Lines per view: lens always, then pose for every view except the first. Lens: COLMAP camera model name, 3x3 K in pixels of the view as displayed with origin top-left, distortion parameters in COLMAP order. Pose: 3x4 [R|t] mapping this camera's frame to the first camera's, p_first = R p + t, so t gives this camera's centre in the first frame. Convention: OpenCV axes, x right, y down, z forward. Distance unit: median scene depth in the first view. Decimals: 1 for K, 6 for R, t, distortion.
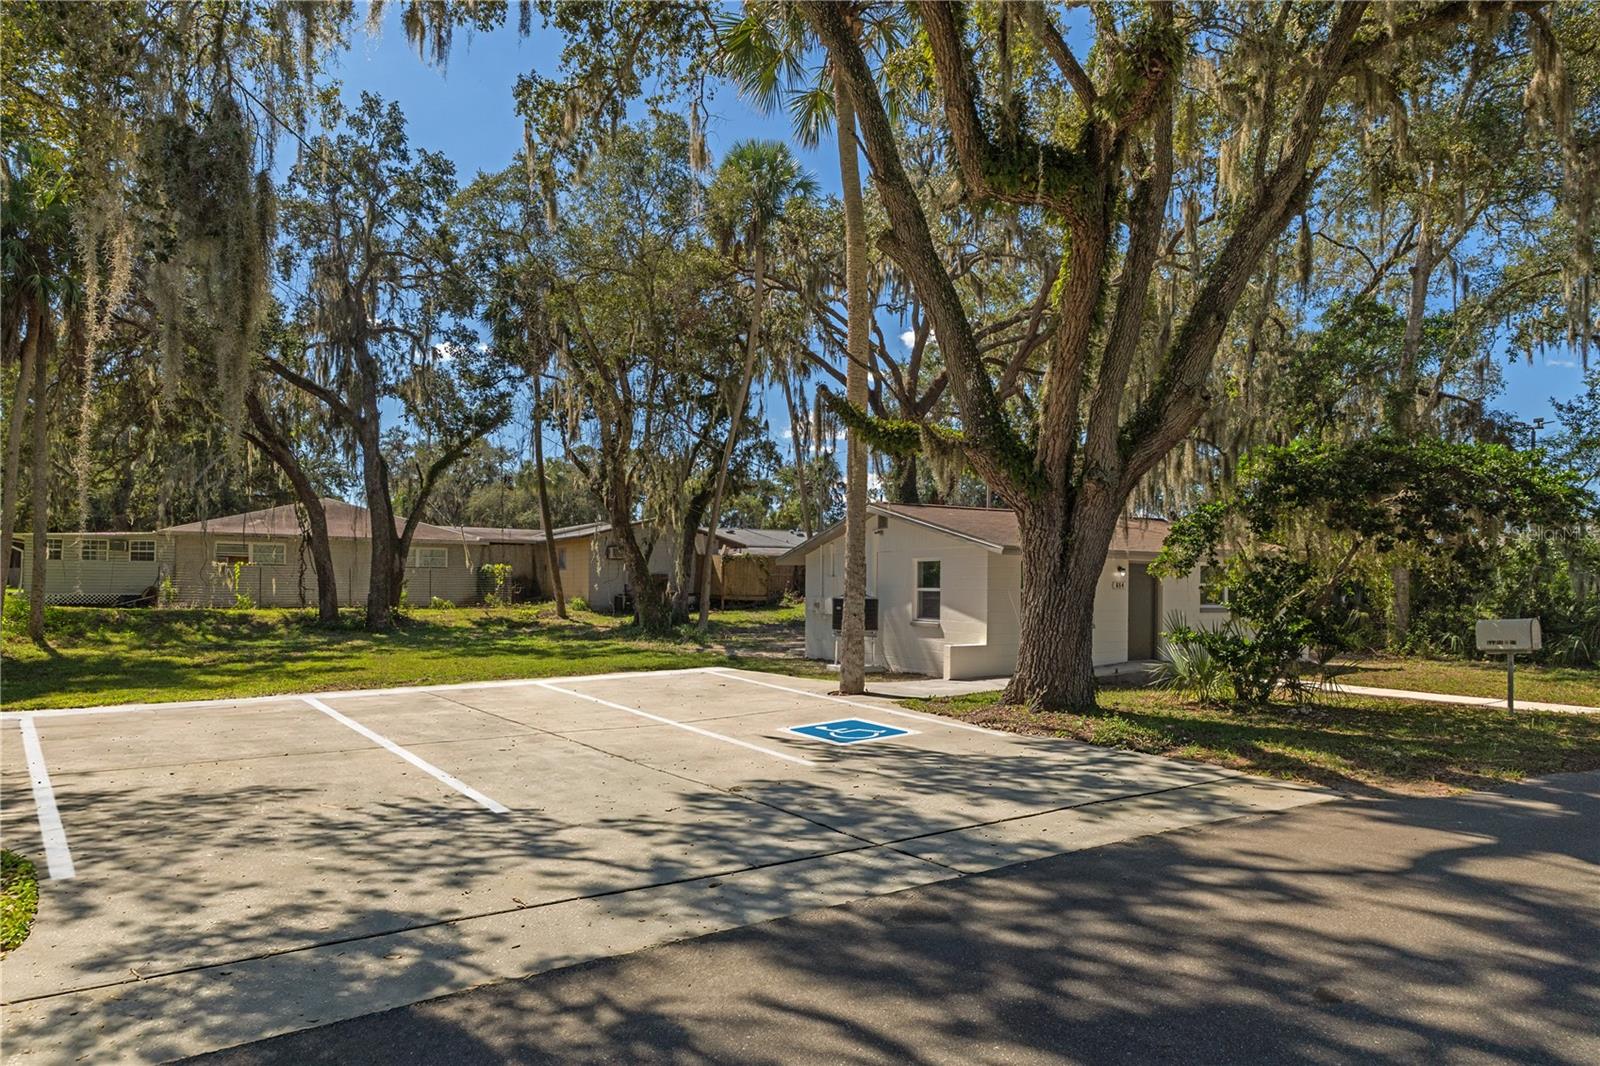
lens RADIAL K [[896.2, 0, 791.2], [0, 896.2, 529.2], [0, 0, 1]] dist [-0.001434, -0.002278]
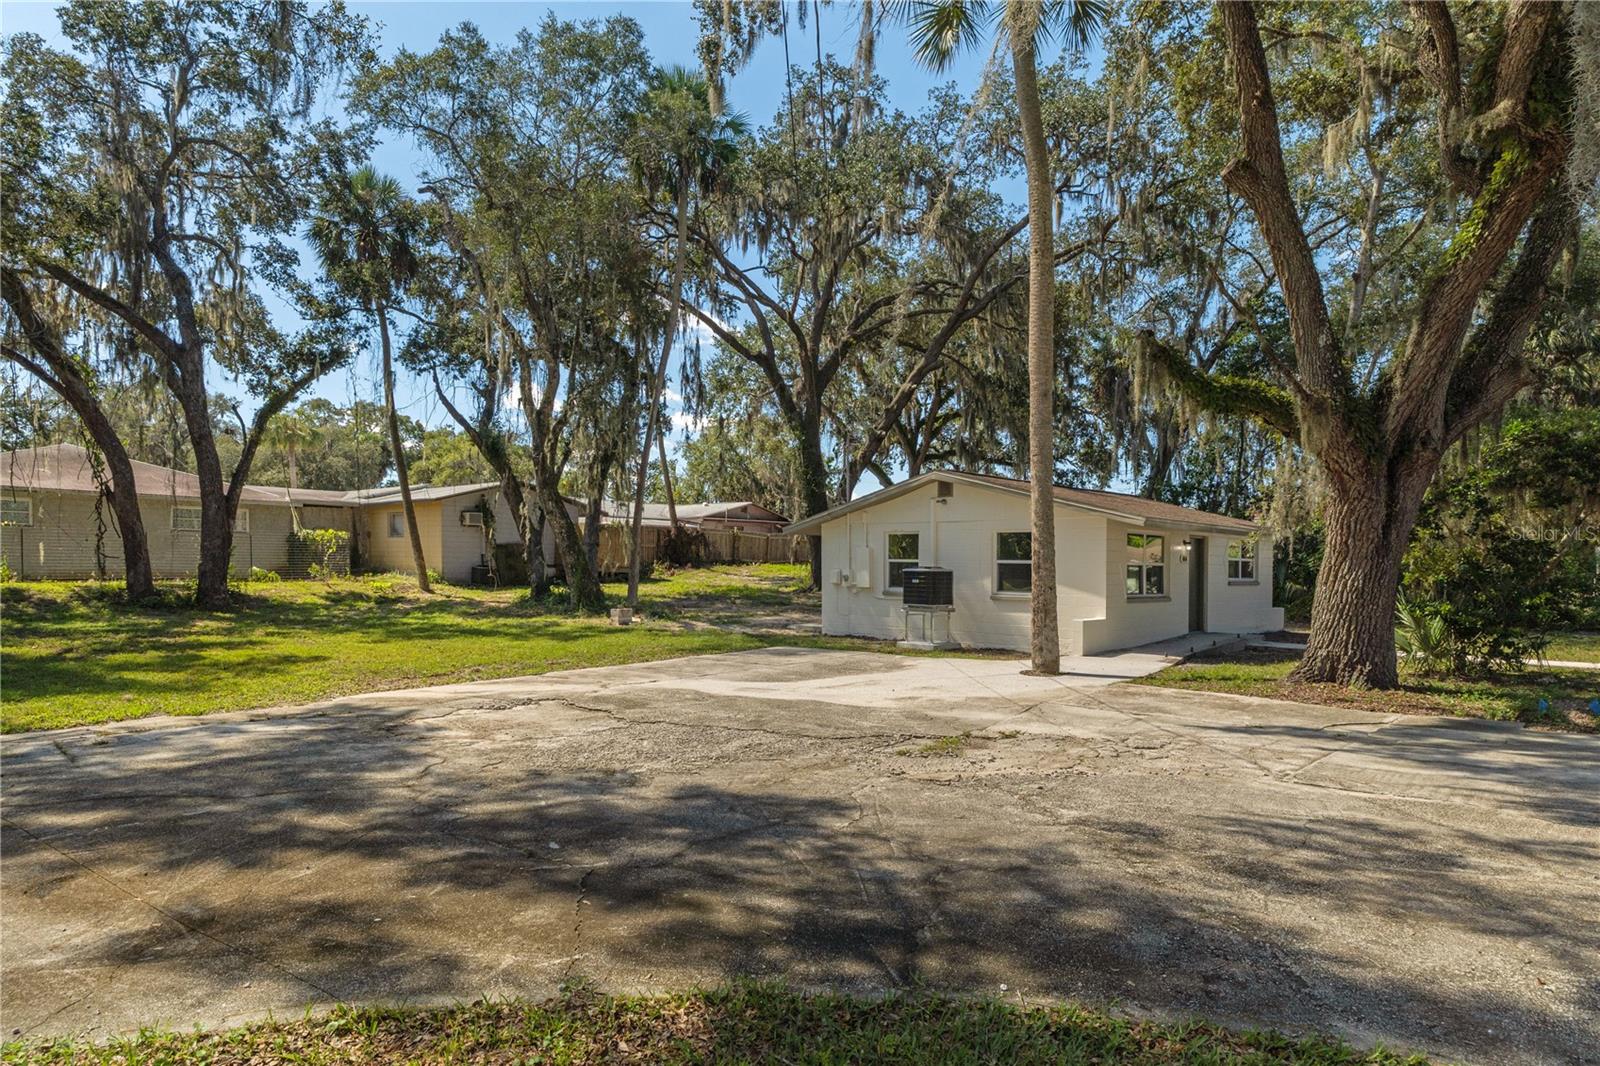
lens RADIAL K [[896.2, 0, 803.2], [0, 896.2, 539.3], [0, 0, 1]] dist [-0.001434, -0.002278]
pose [[0.960914, 0.012596, 0.276561, -0.152763], [-0.024107, 0.998977, 0.038262, 0.005635], [-0.275796, -0.043433, 0.960234, 0.067156]]
